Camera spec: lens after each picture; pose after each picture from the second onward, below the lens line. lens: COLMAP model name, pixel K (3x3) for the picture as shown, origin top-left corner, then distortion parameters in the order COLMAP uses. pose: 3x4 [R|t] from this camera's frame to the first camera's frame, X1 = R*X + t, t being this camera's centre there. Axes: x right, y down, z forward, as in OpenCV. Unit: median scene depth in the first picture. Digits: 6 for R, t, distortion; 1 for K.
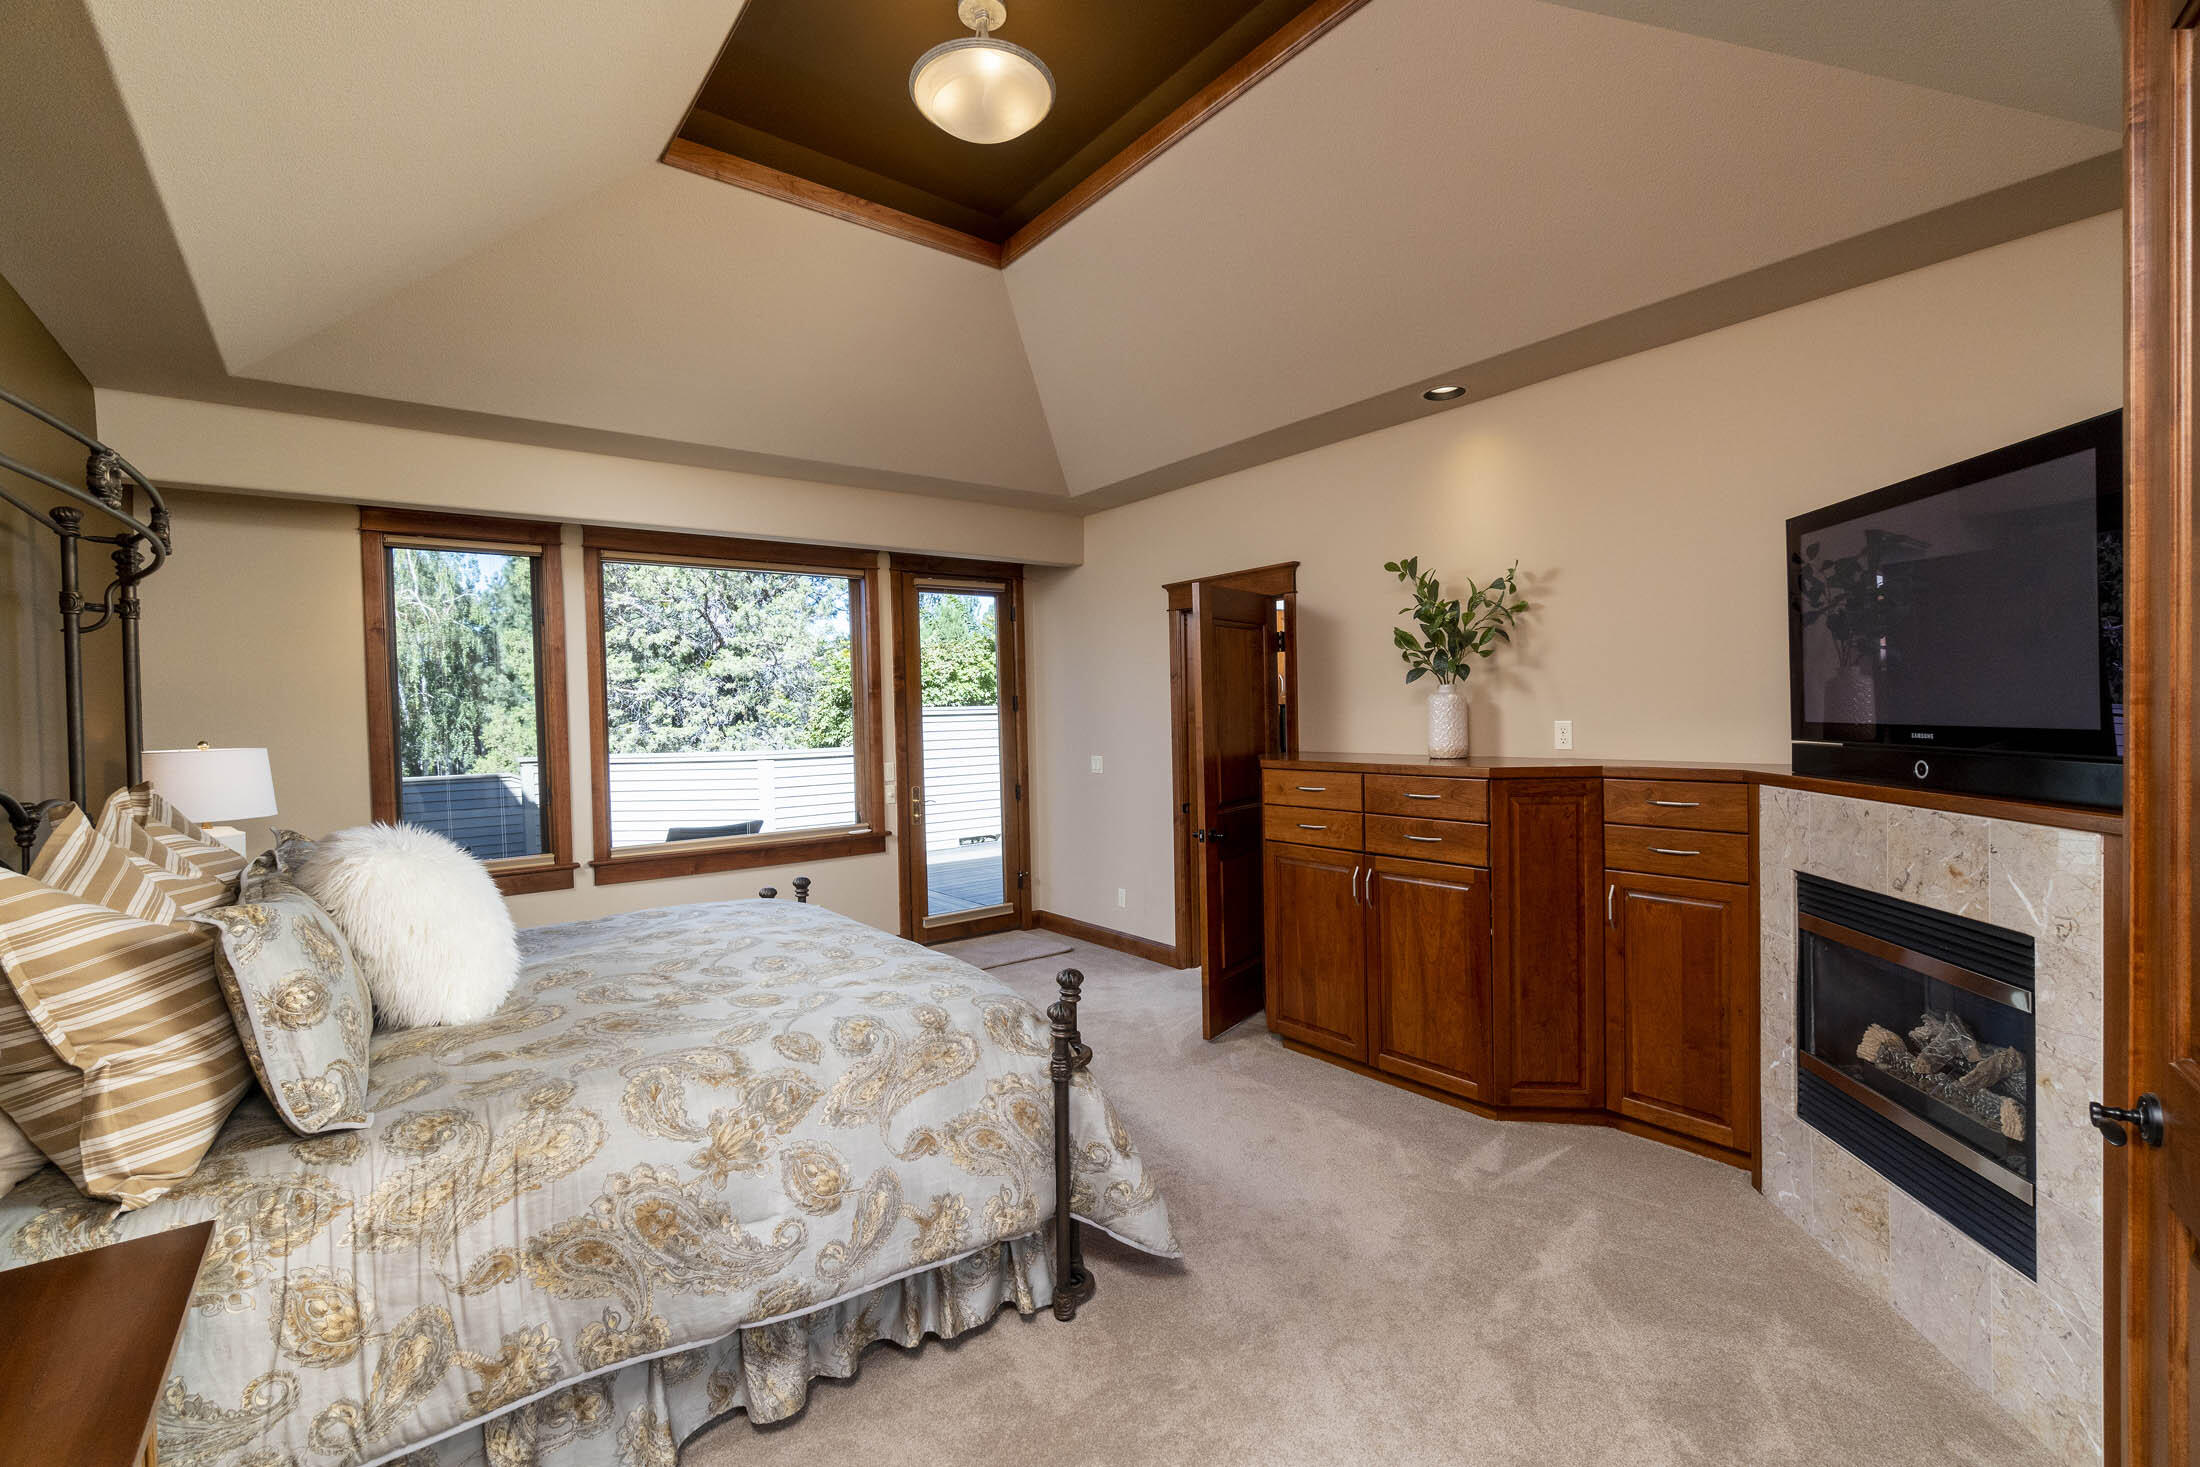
lens RADIAL K [[939.3, 0, 1084.0], [0, 939.3, 736.8], [0, 0, 1]] dist [-0.005947, -0.000033]
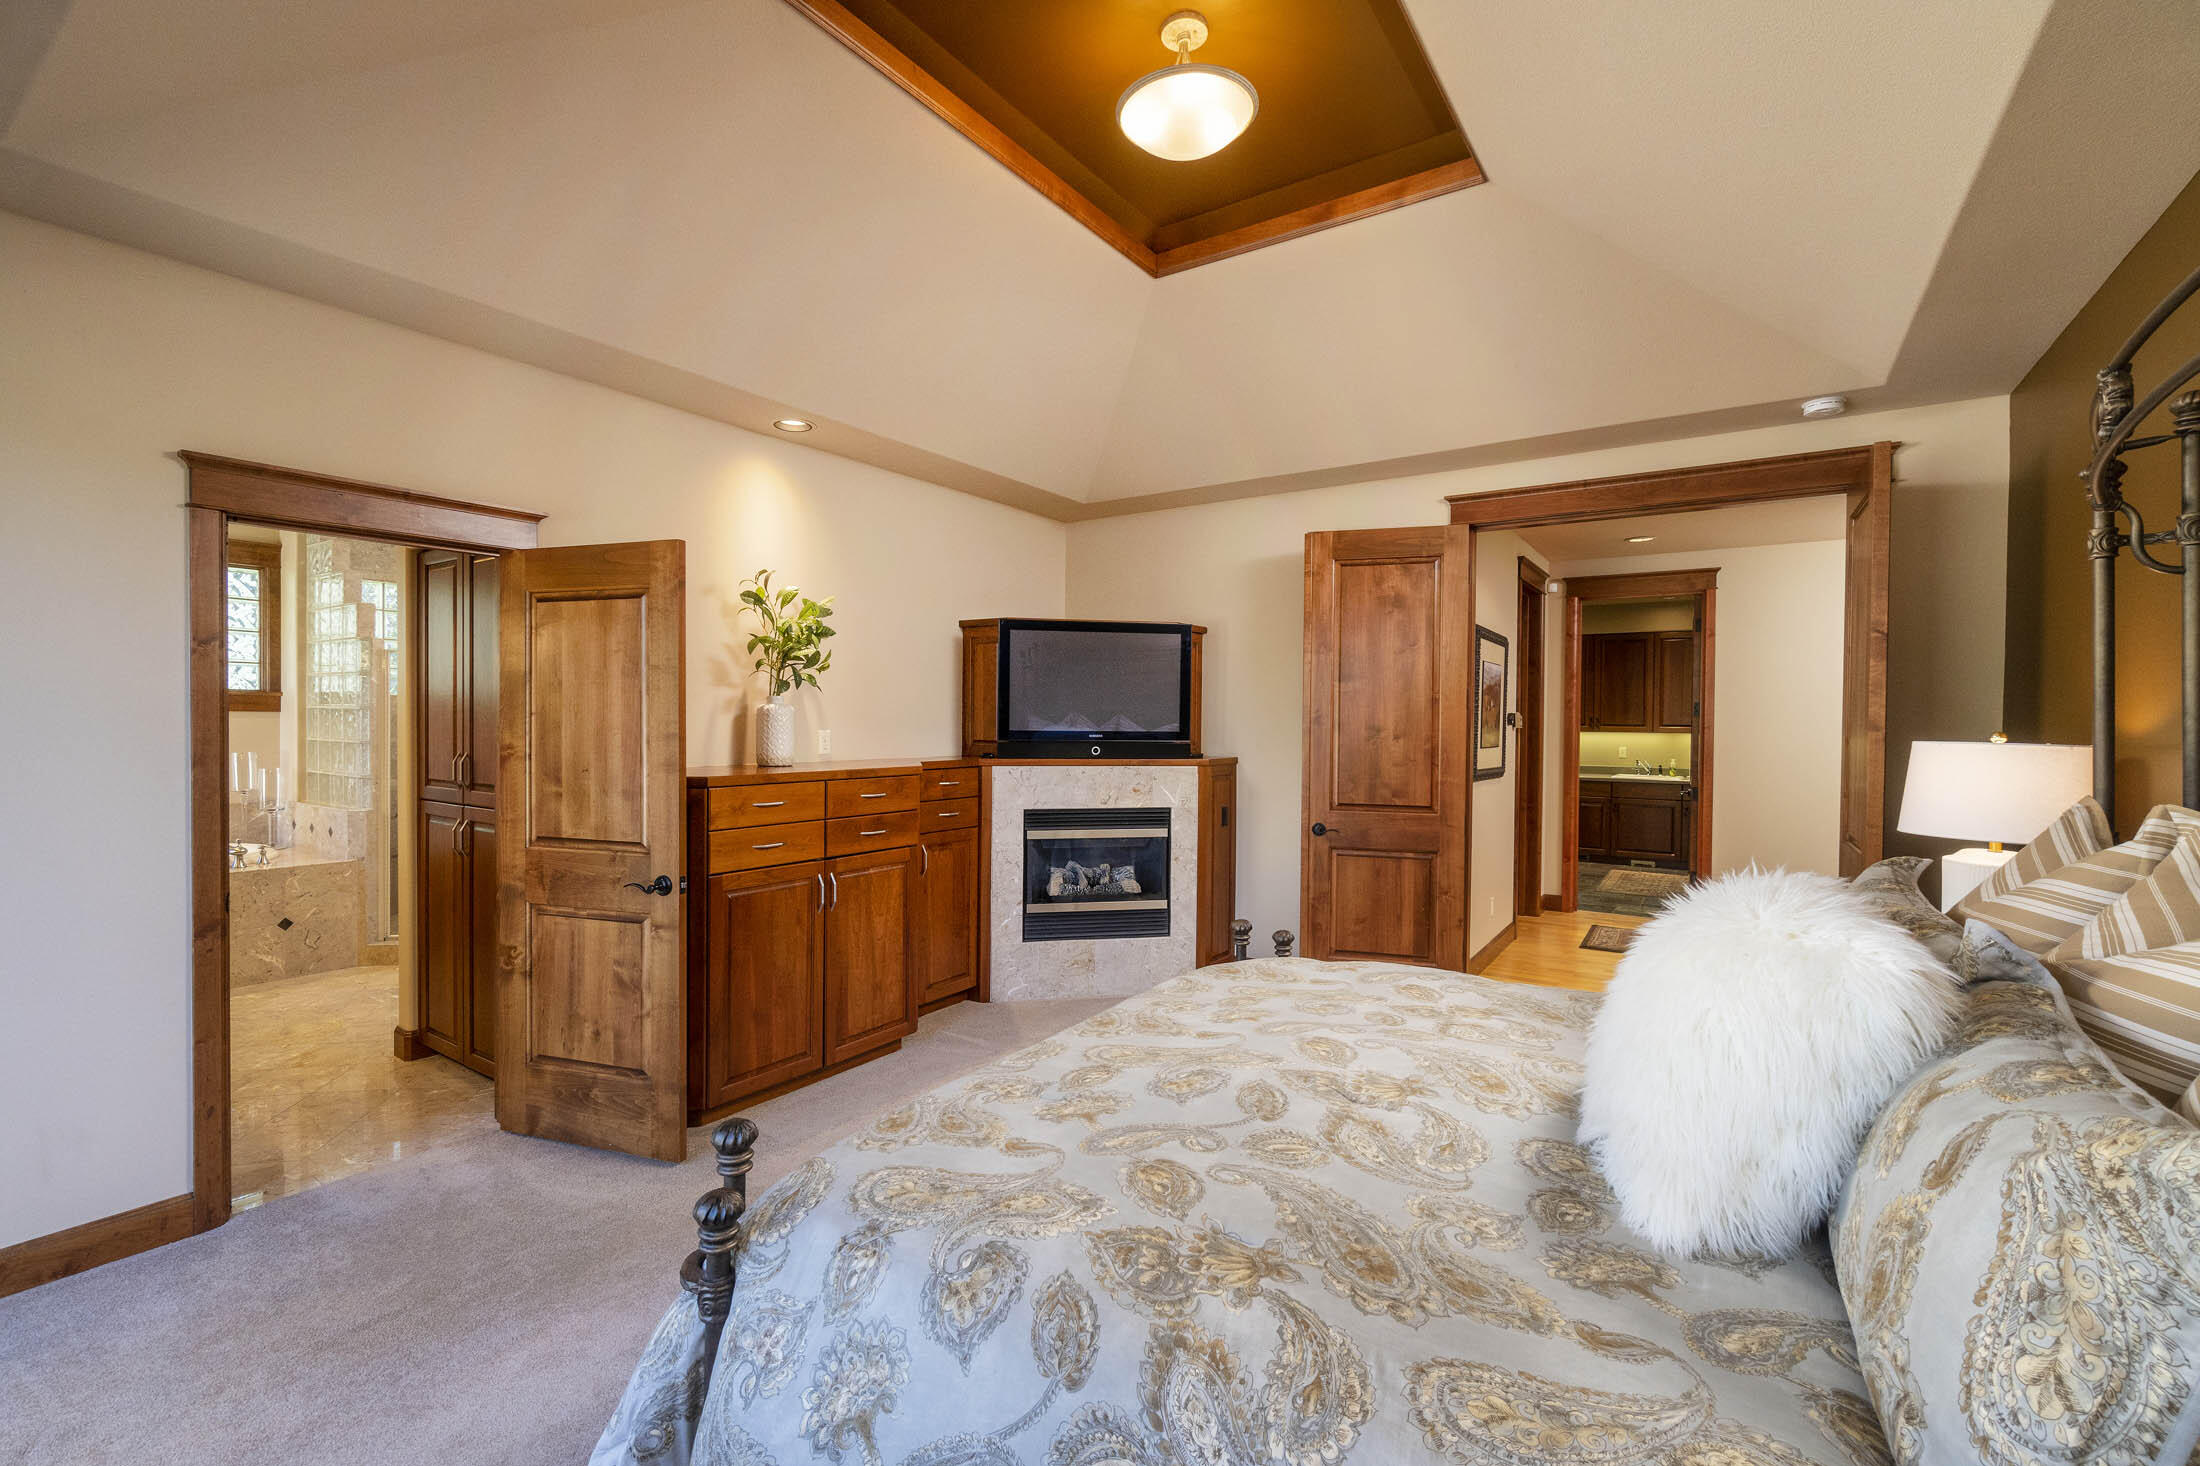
lens RADIAL K [[939.3, 0, 1084.6], [0, 939.3, 721.0], [0, 0, 1]] dist [-0.005947, -0.000033]
pose [[-0.305133, 0.013316, 0.952217, -1.050501], [0.024347, 0.999684, -0.006178, -0.019002], [-0.951998, 0.021299, -0.305361, 1.426443]]
